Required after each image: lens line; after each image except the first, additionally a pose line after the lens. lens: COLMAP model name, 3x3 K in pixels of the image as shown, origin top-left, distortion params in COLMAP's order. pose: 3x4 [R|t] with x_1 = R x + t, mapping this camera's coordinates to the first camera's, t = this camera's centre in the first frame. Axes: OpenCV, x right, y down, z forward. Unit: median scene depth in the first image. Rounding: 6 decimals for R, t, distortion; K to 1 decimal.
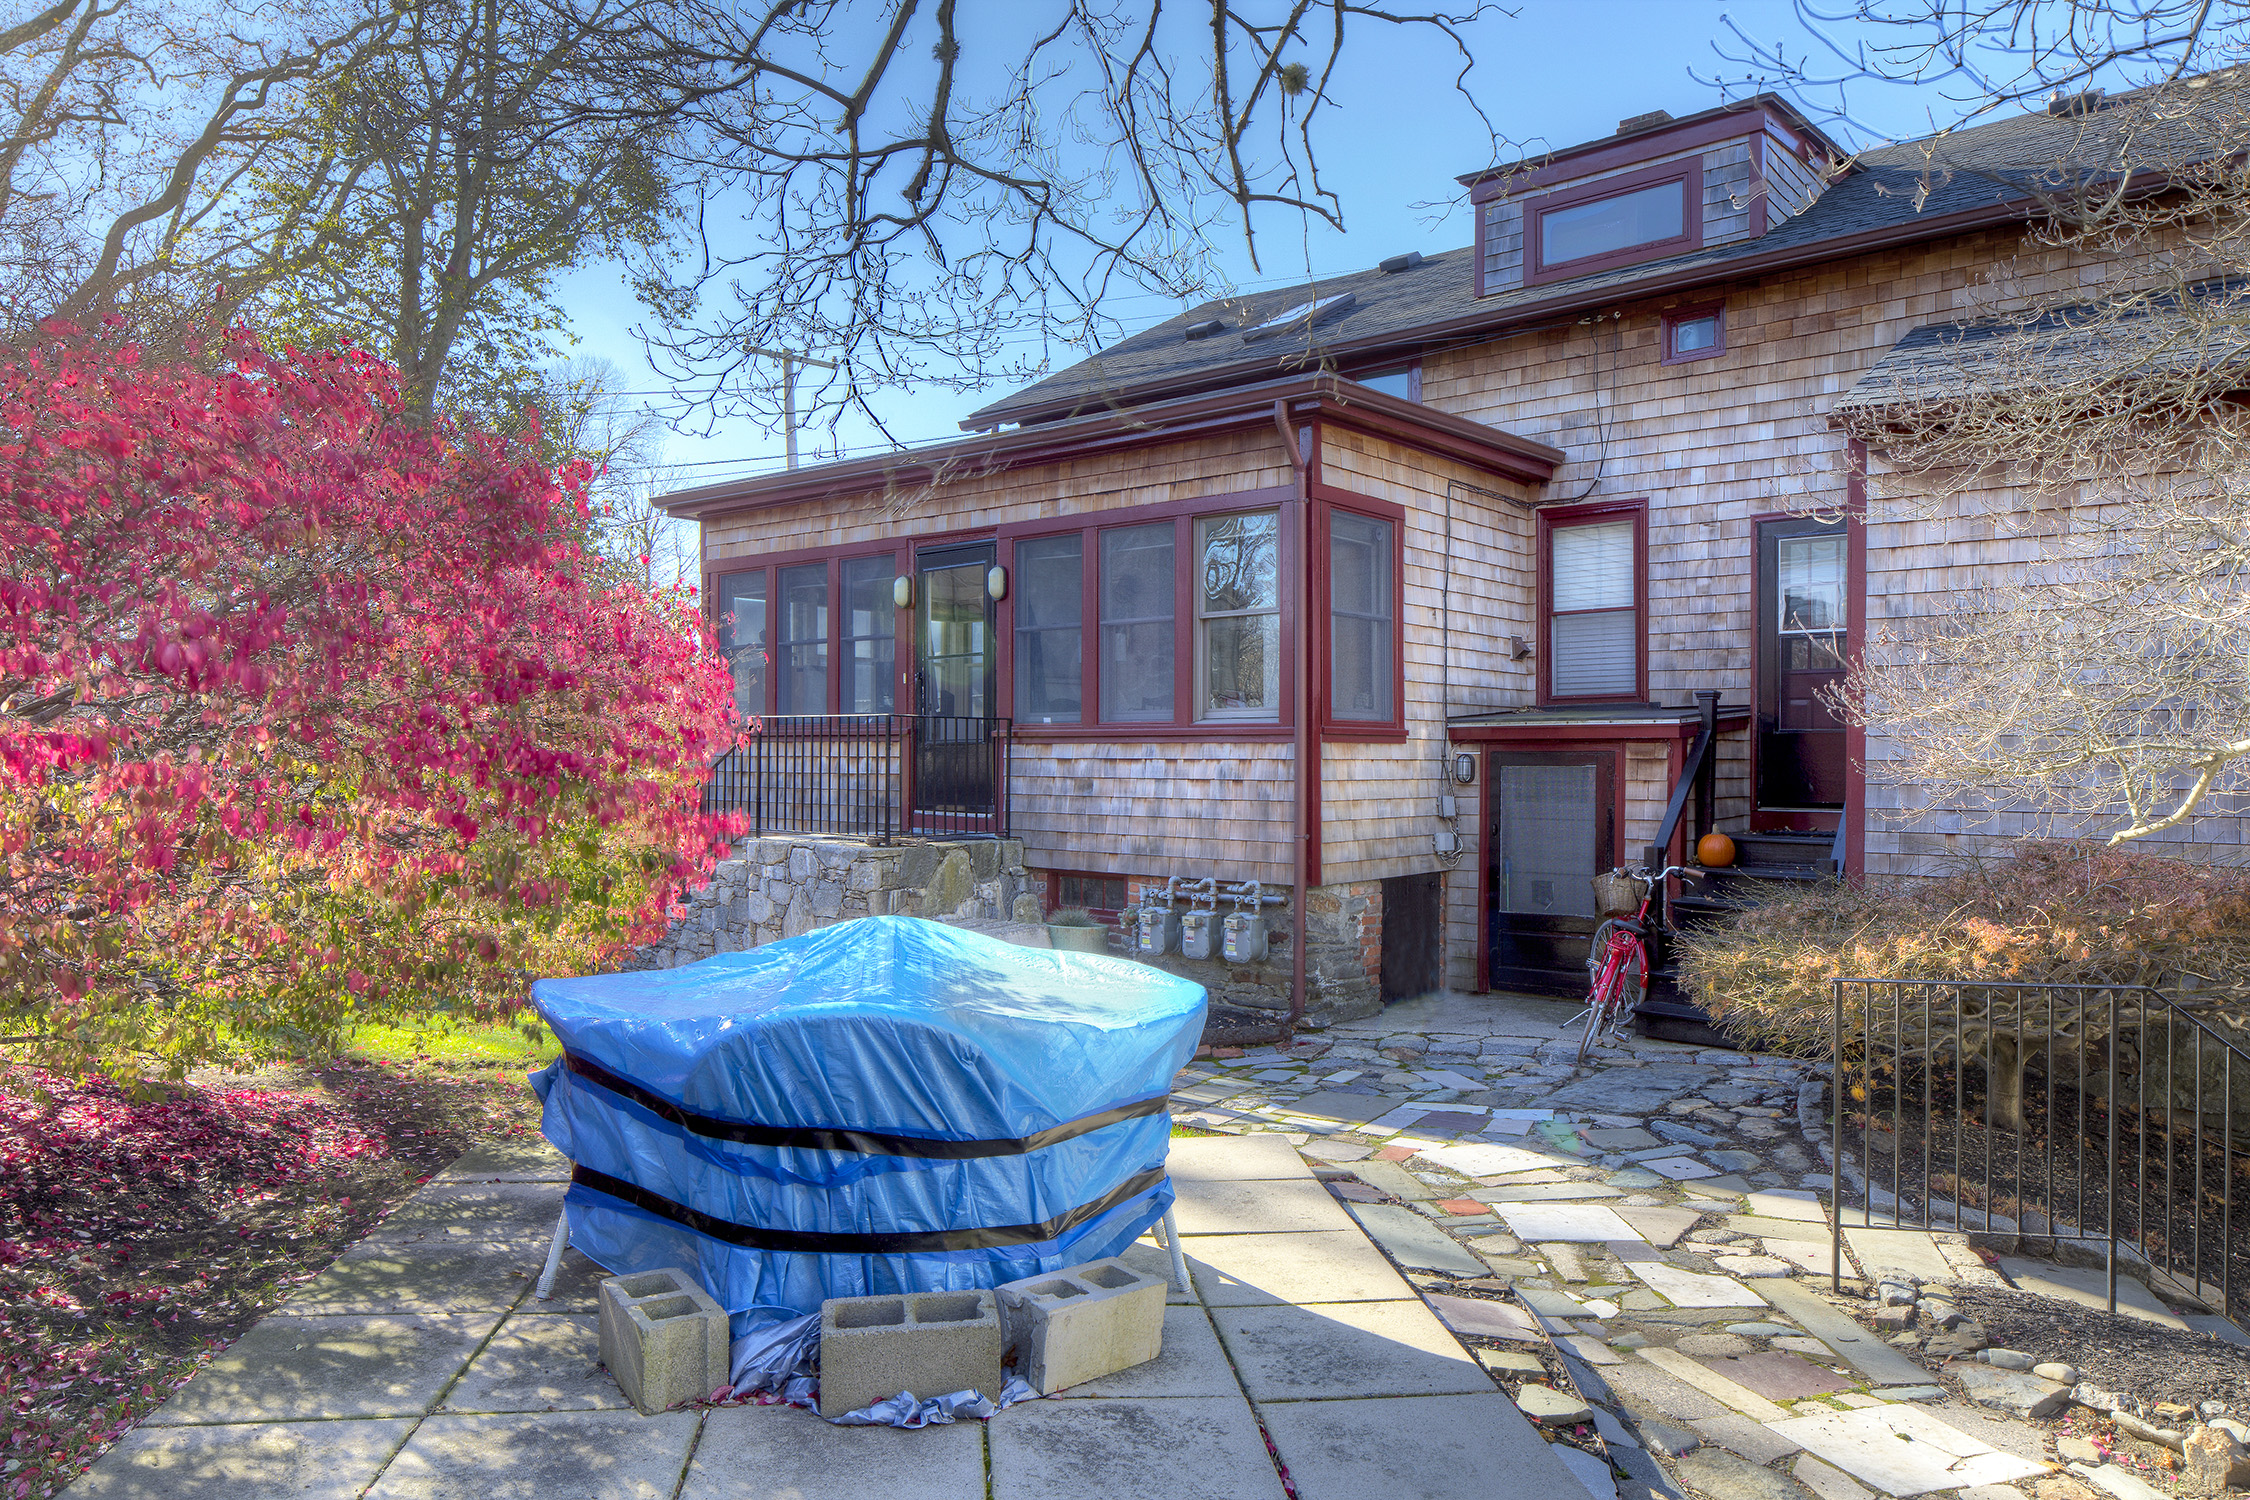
lens RADIAL K [[1485.5, 0, 1168.3], [0, 1485.5, 834.4], [0, 0, 1]] dist [-0.003938, -0.001067]
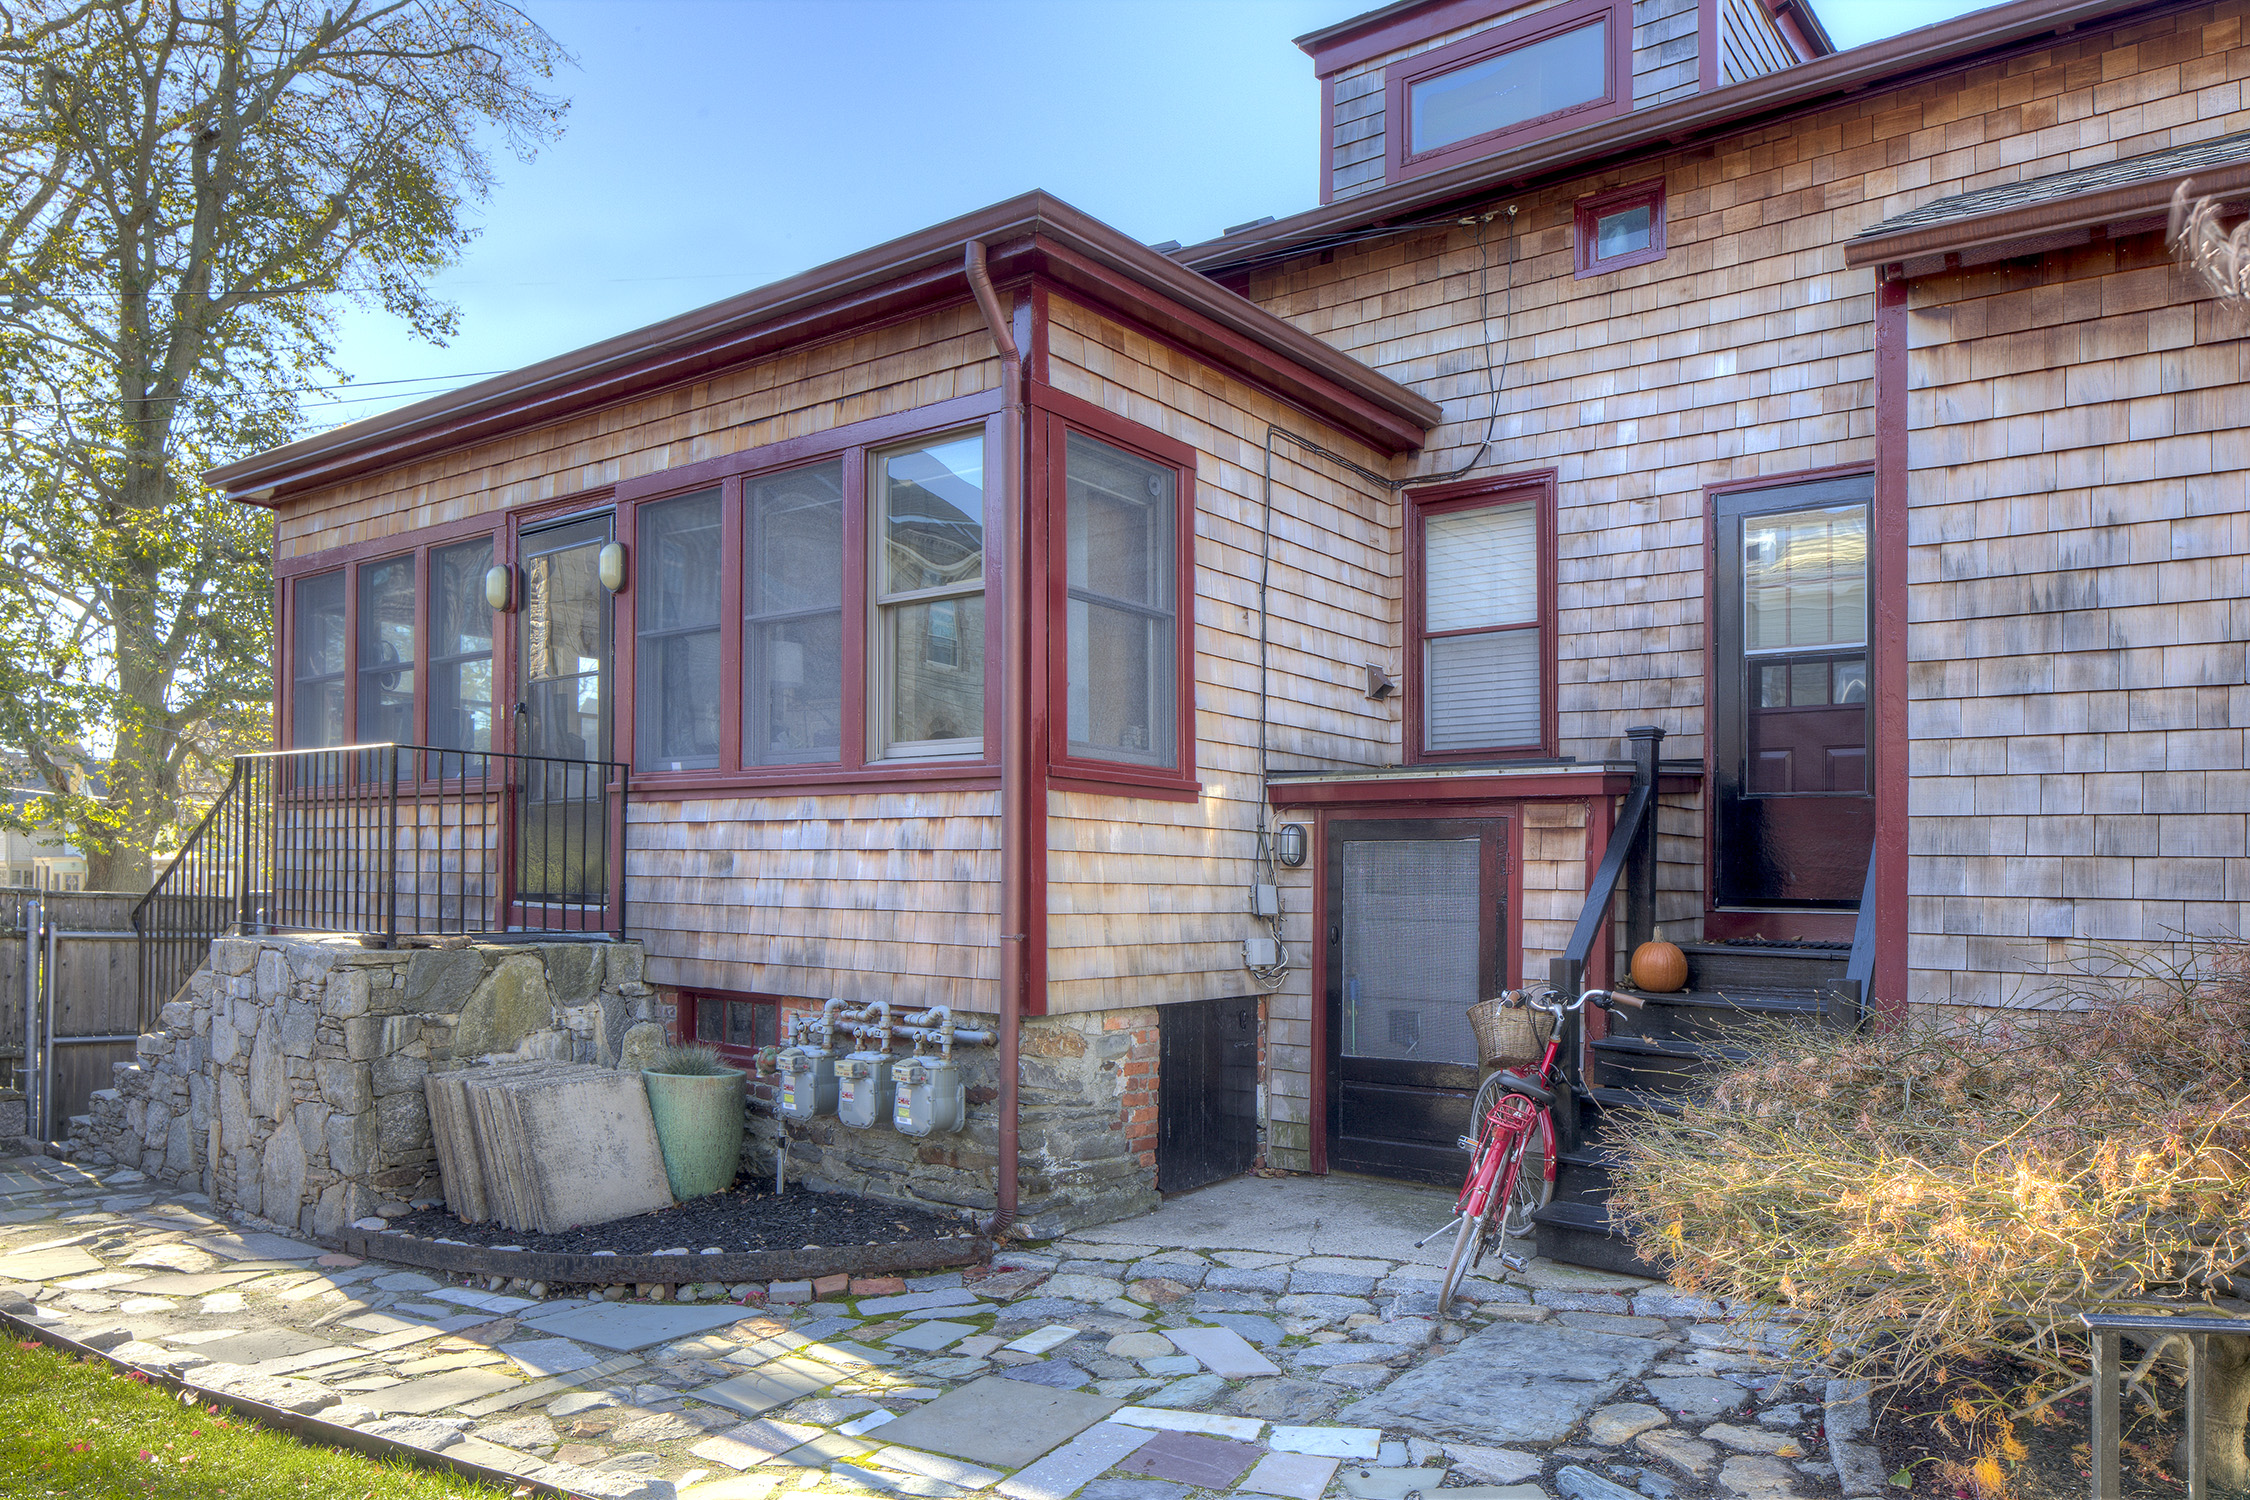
lens RADIAL K [[1507.6, 0, 1127.7], [0, 1507.6, 895.4], [0, 0, 1]] dist [-0.002166, -0.000674]
pose [[0.999501, 0.011072, 0.029585, 0.107538], [-0.009797, 0.999031, -0.042916, 0.009762], [-0.030032, 0.042605, 0.998641, 0.320888]]
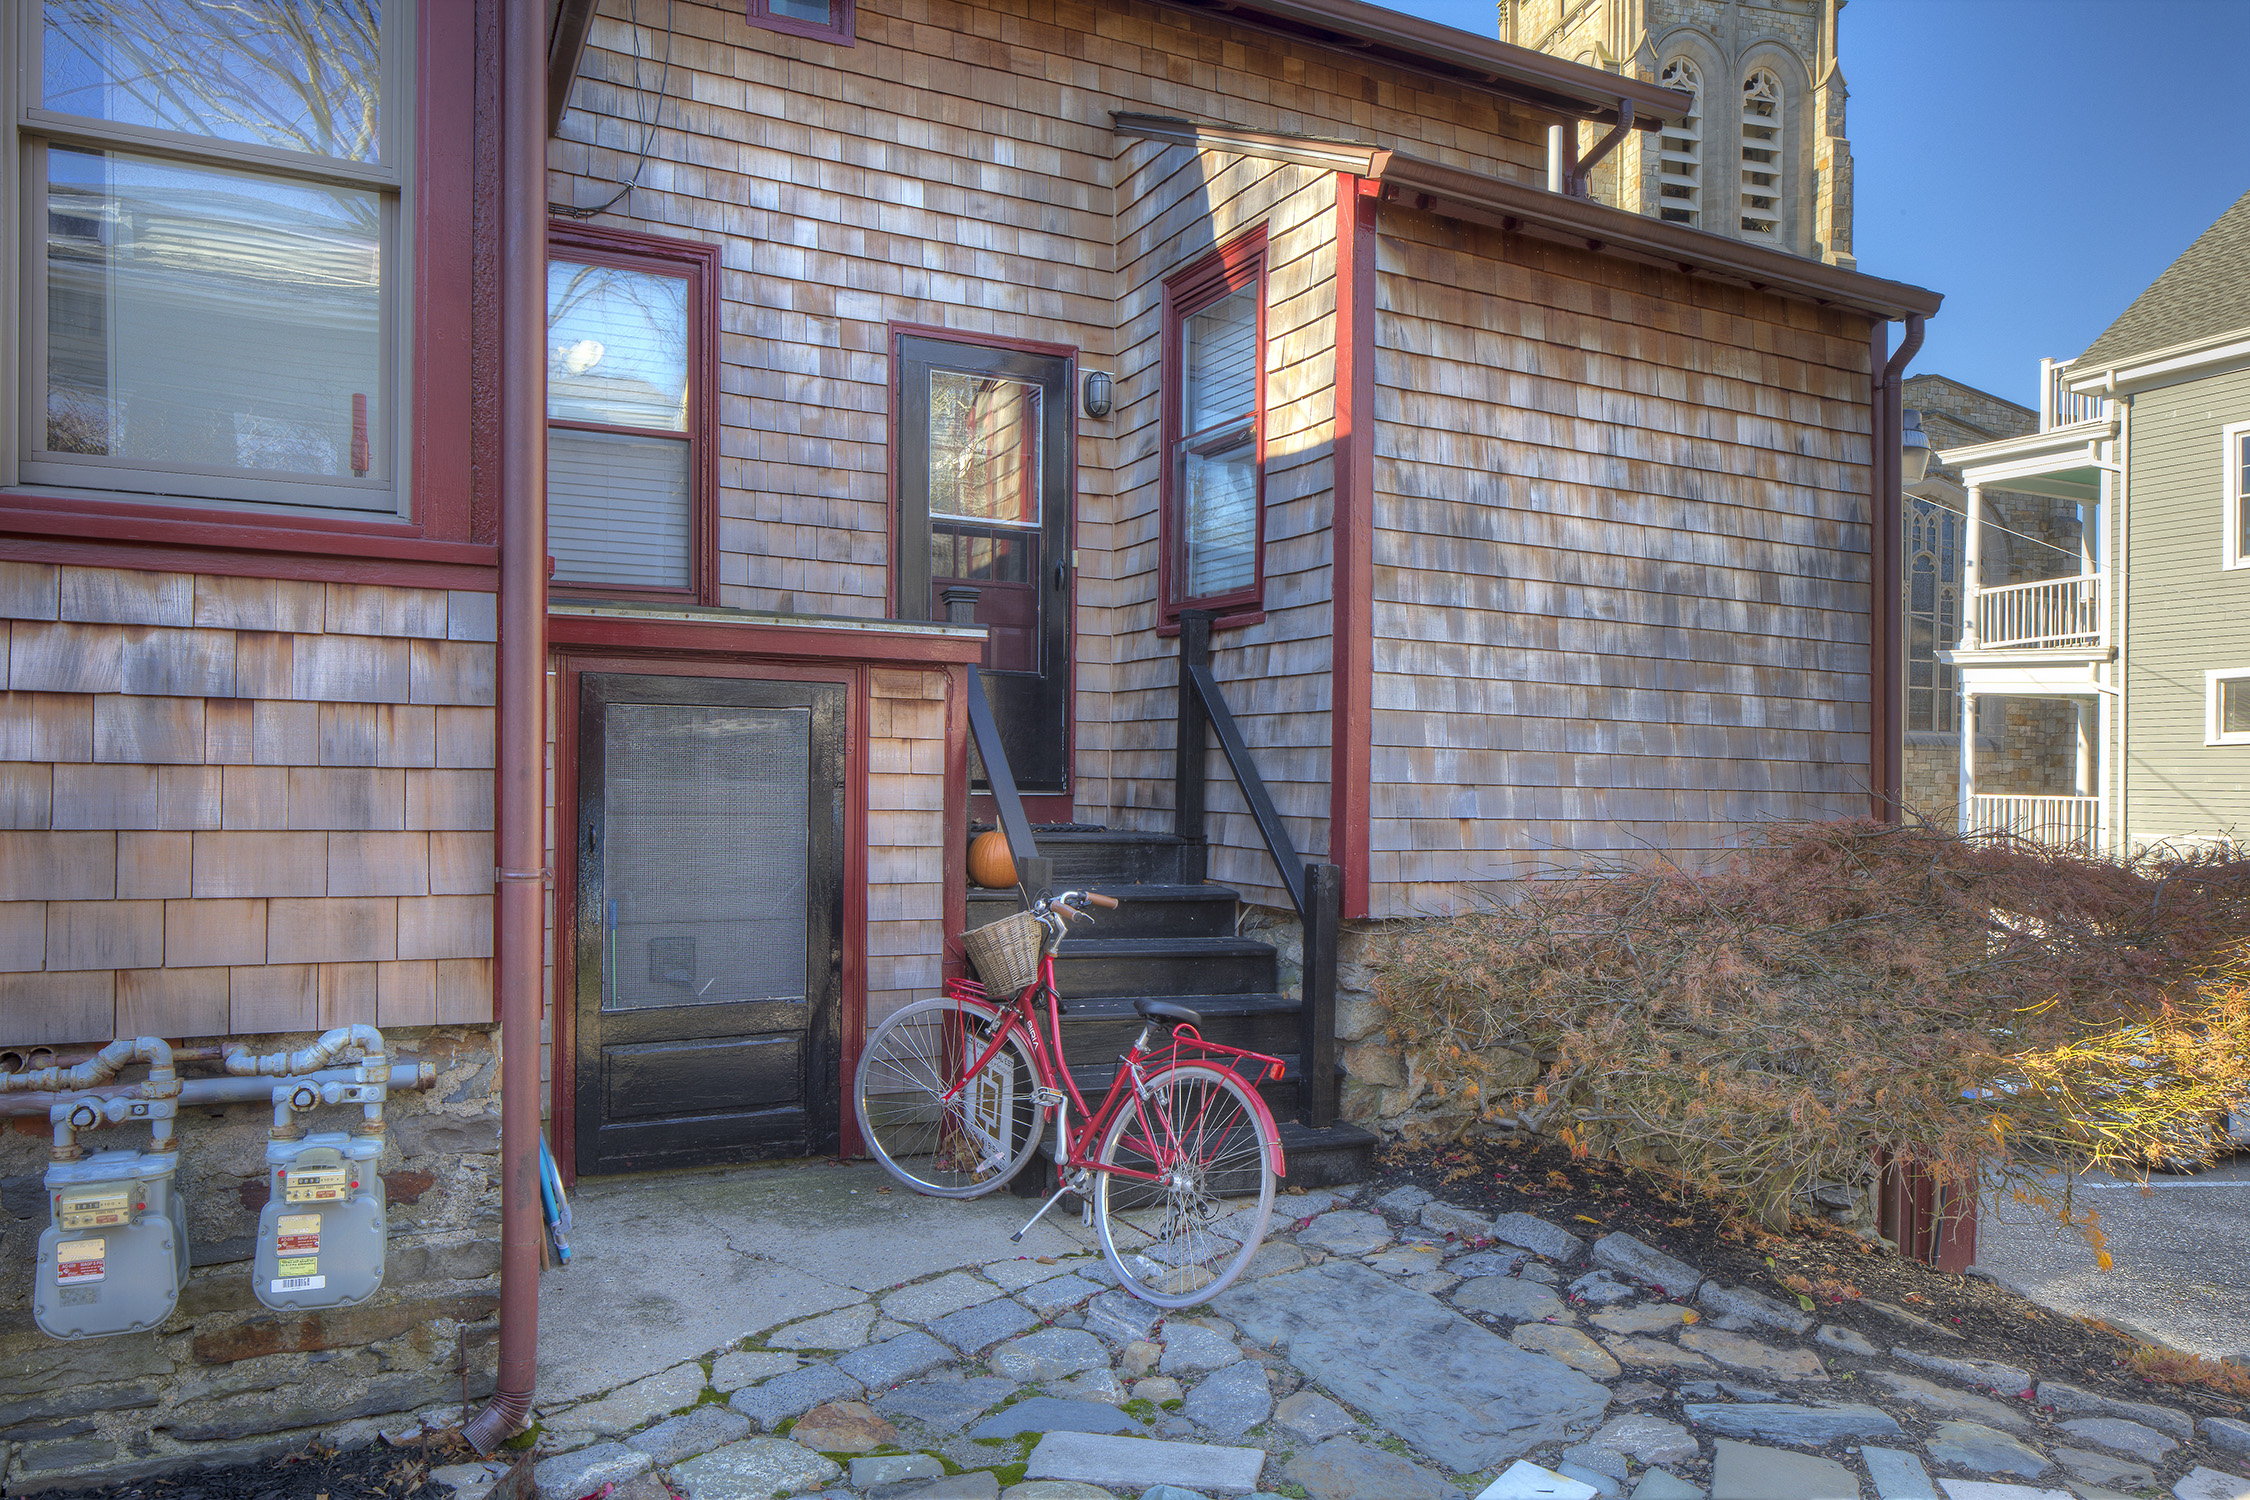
lens RADIAL K [[1511.0, 0, 1121.6], [0, 1511.0, 788.7], [0, 0, 1]] dist [-0.006730, -0.001452]
pose [[0.435776, -0.004220, 0.900045, -0.140324], [0.028940, 0.999538, -0.009325, -0.009599], [-0.899590, 0.030111, 0.435697, 0.657231]]
